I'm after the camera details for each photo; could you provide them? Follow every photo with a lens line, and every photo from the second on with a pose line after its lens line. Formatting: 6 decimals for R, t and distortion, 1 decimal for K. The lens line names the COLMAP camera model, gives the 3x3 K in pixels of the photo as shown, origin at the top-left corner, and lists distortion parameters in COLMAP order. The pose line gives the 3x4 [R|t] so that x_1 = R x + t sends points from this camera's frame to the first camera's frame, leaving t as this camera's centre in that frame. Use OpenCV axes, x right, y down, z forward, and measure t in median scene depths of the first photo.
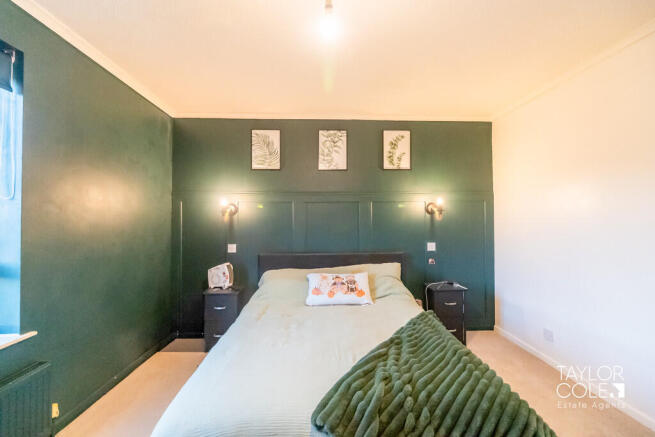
lens RADIAL K [[288.7, 0, 329.0], [0, 288.7, 215.5], [0, 0, 1]] dist [-0.000696, -0.000528]
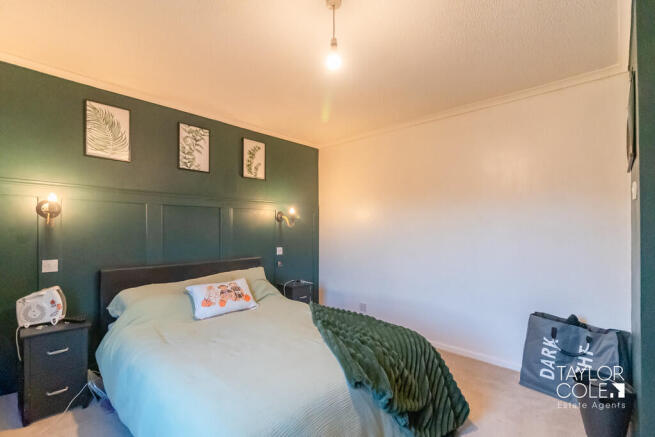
lens RADIAL K [[306.2, 0, 309.0], [0, 306.2, 229.3], [0, 0, 1]] dist [-0.000006, -0.000186]
pose [[0.732398, 0.004601, 0.680861, -0.378976], [-0.016497, 0.999804, 0.010990, 0.008963], [-0.680677, -0.019281, 0.732330, 0.051658]]
